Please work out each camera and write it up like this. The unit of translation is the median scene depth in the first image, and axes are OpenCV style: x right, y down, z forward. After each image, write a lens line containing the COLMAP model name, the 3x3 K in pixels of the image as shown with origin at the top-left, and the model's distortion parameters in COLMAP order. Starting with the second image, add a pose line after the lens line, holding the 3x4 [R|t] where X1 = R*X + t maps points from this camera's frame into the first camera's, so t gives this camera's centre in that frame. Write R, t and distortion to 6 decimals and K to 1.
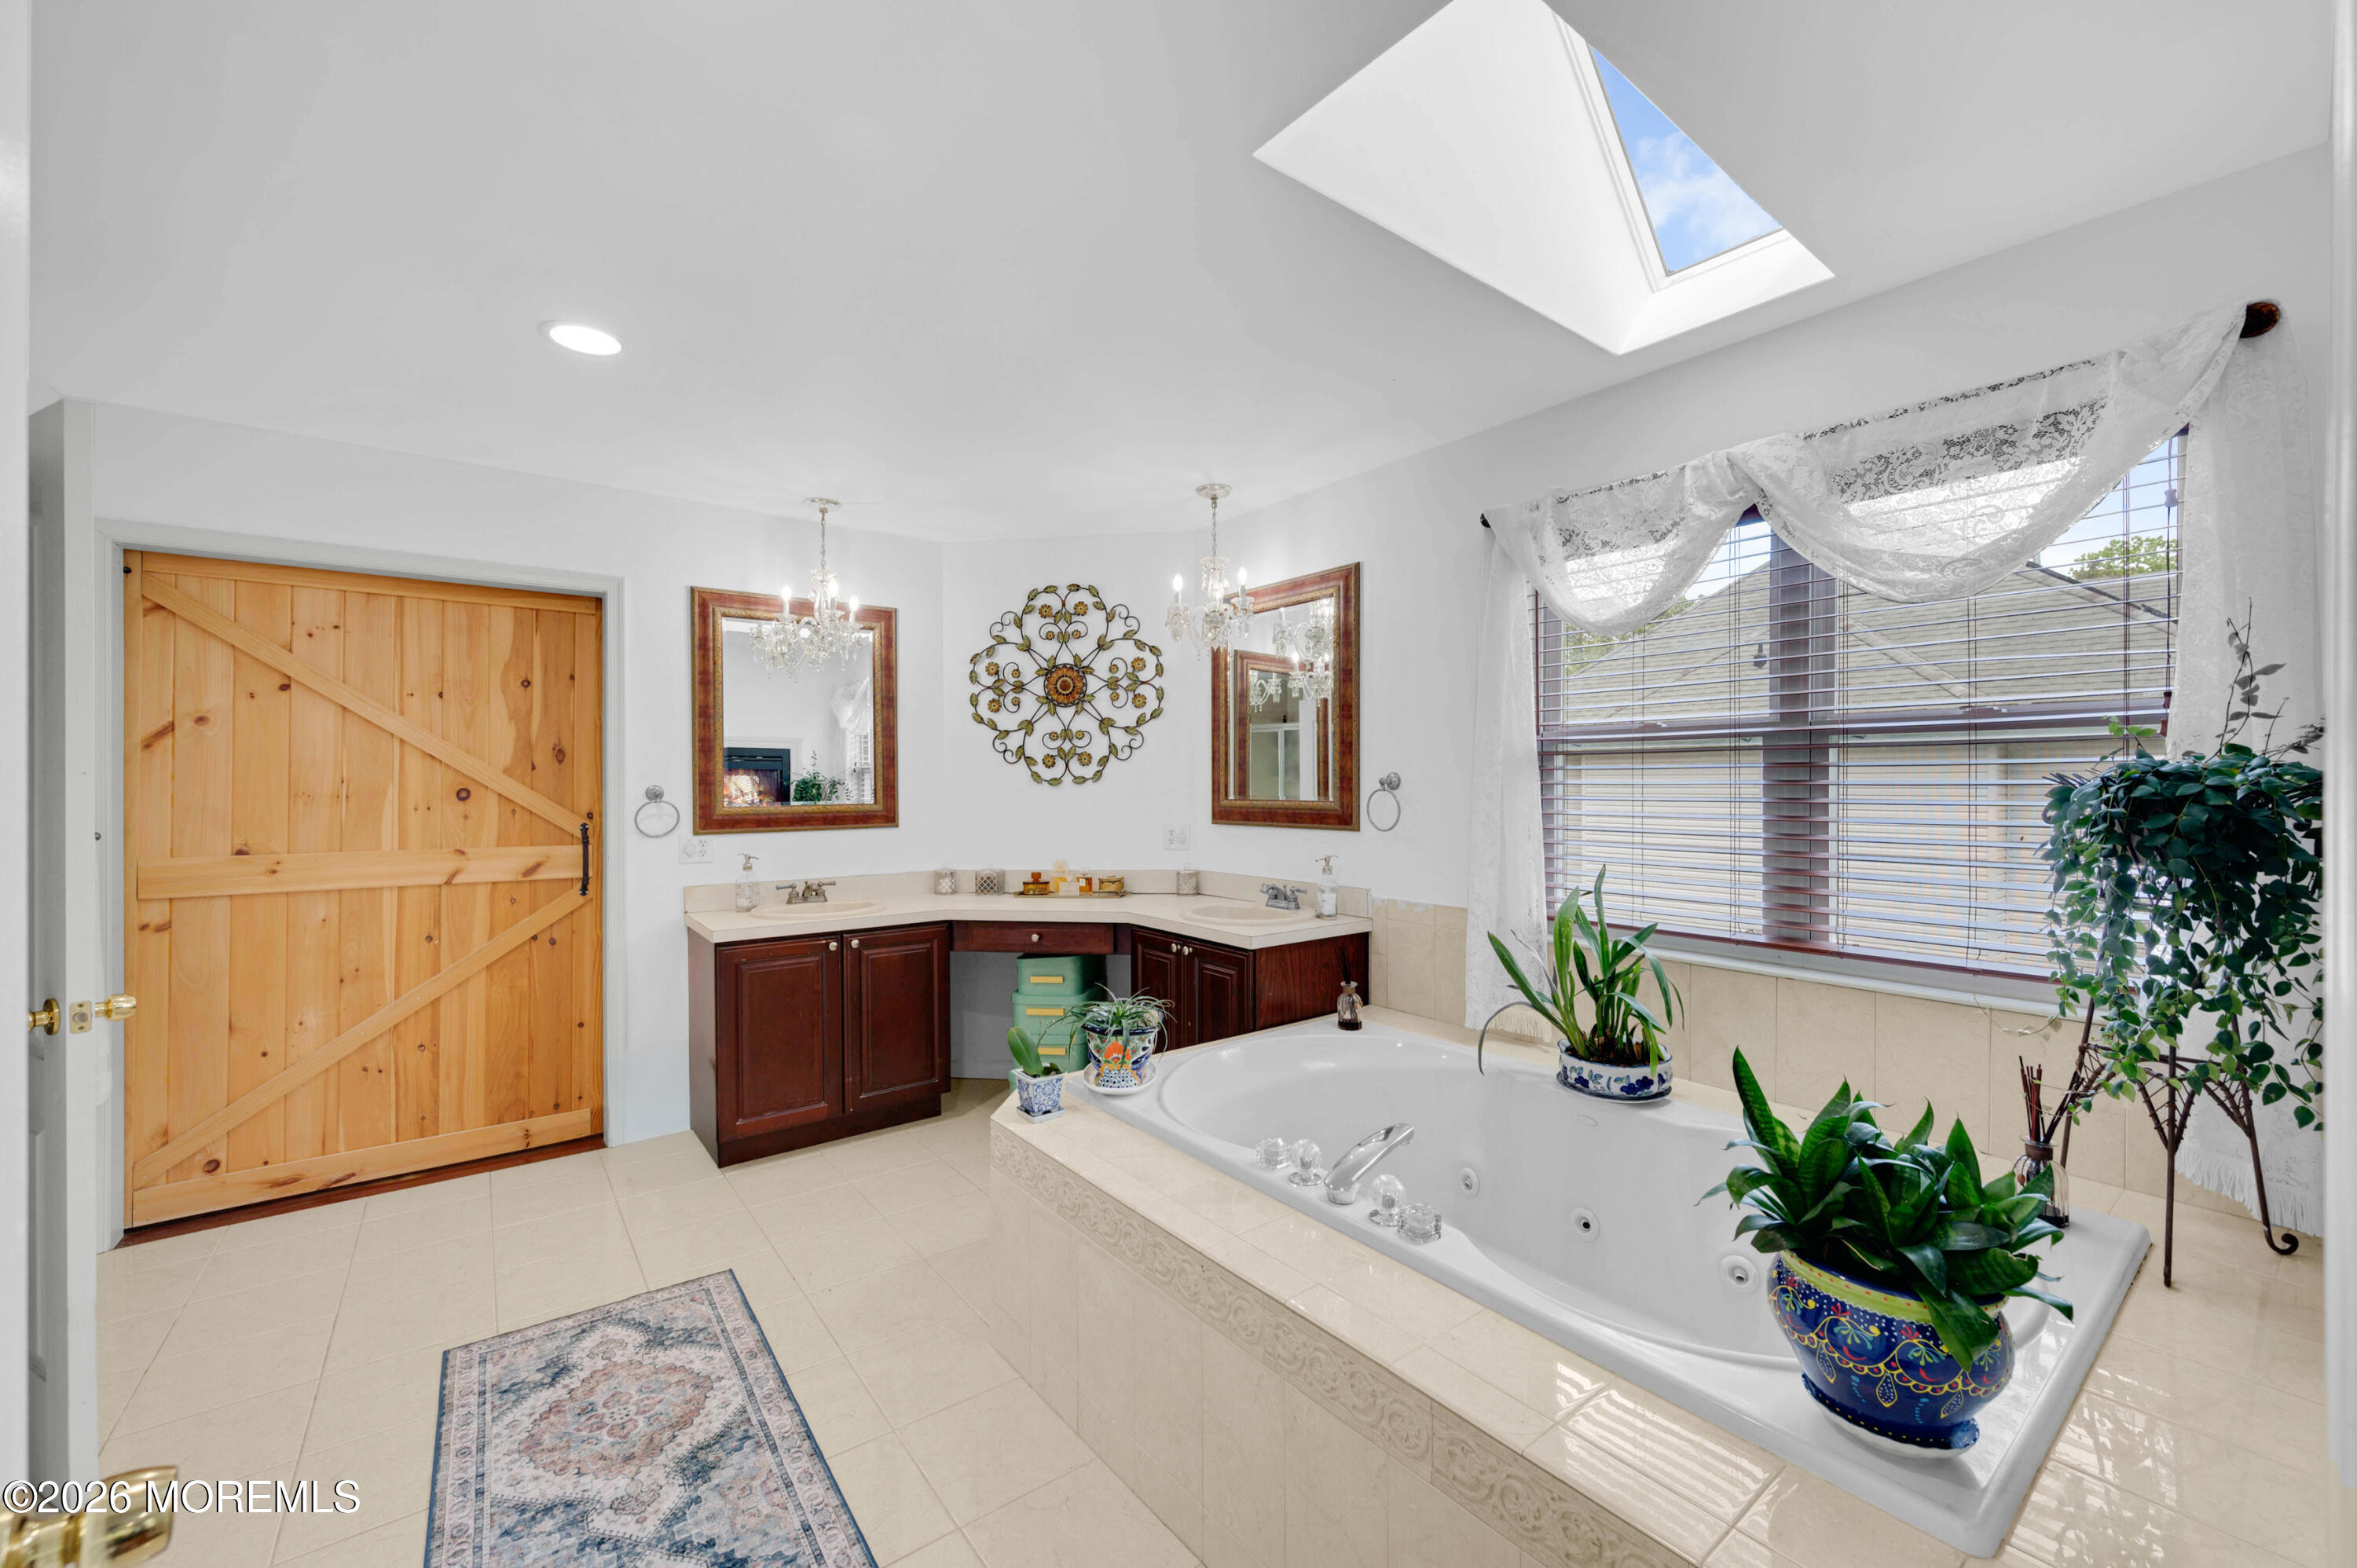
lens RADIAL K [[936.2, 0, 1179.5], [0, 936.2, 781.0], [0, 0, 1]] dist [-0.000022, 0.000486]
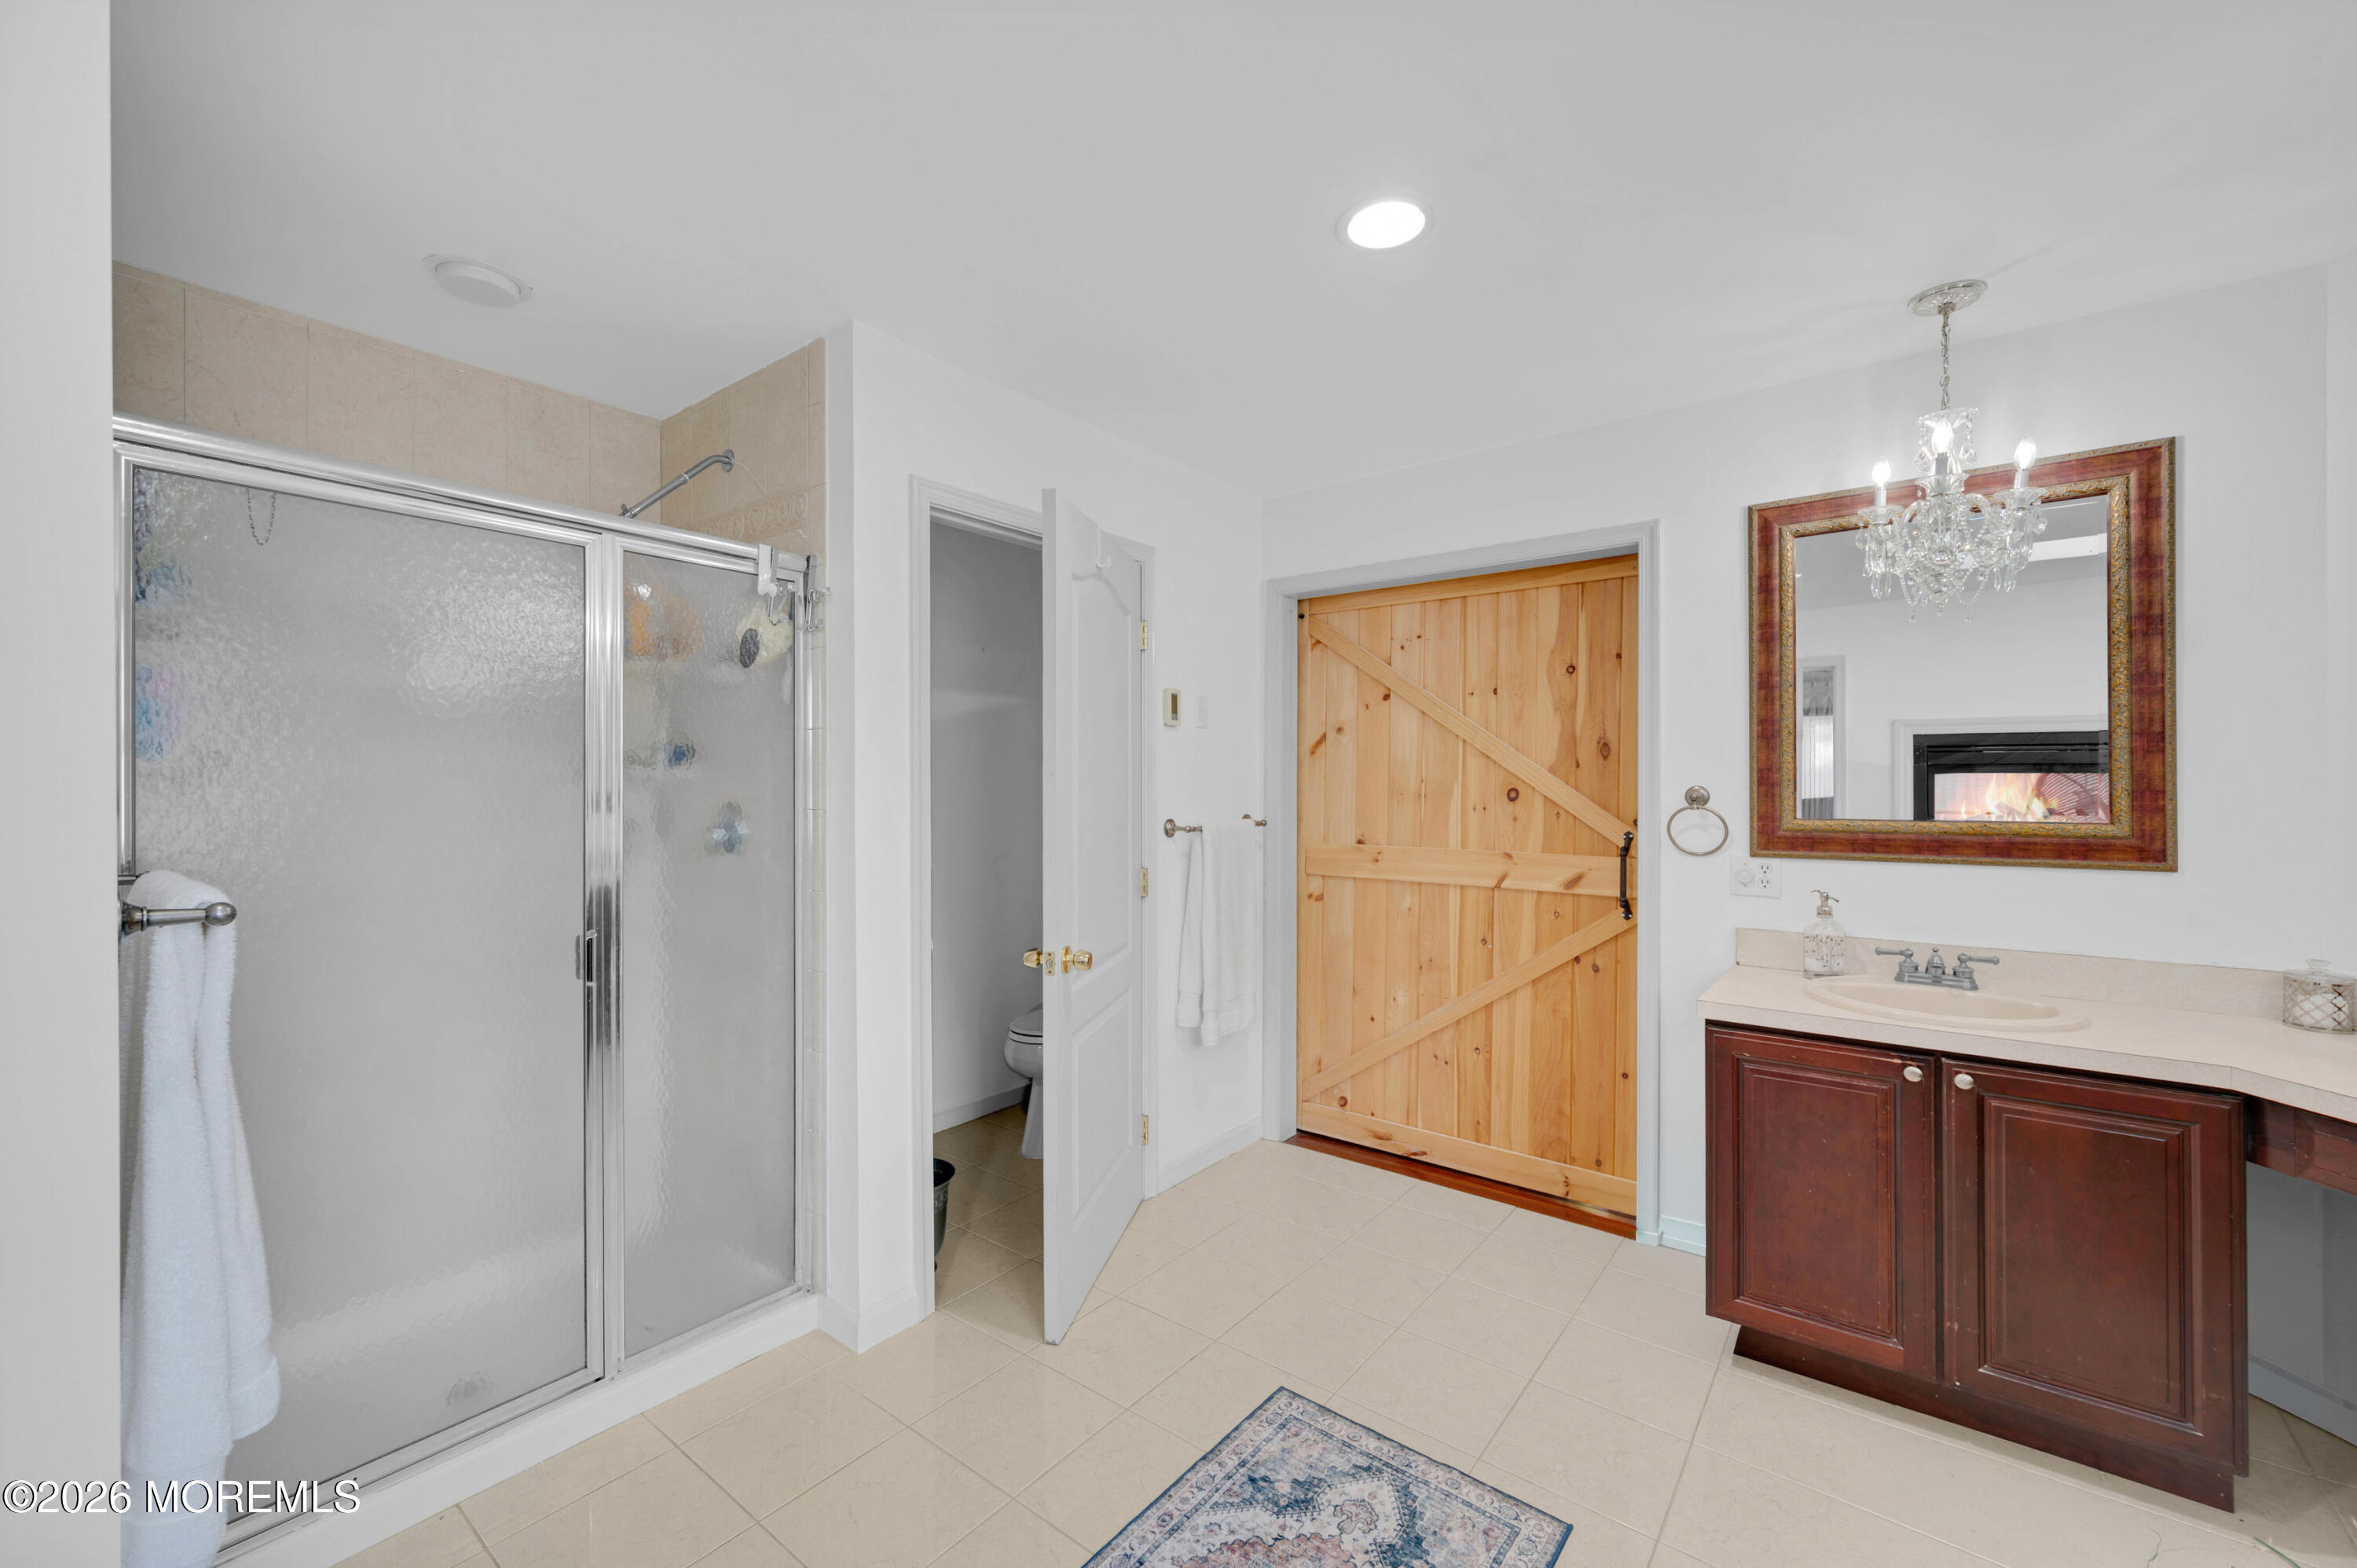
lens RADIAL K [[936.2, 0, 1178.7], [0, 936.2, 784.8], [0, 0, 1]] dist [-0.000022, 0.000486]
pose [[0.250550, 0.004639, -0.968092, 0.064704], [-0.000044, 0.999989, 0.004780, -0.000189], [0.968104, -0.001155, 0.250548, 0.441860]]
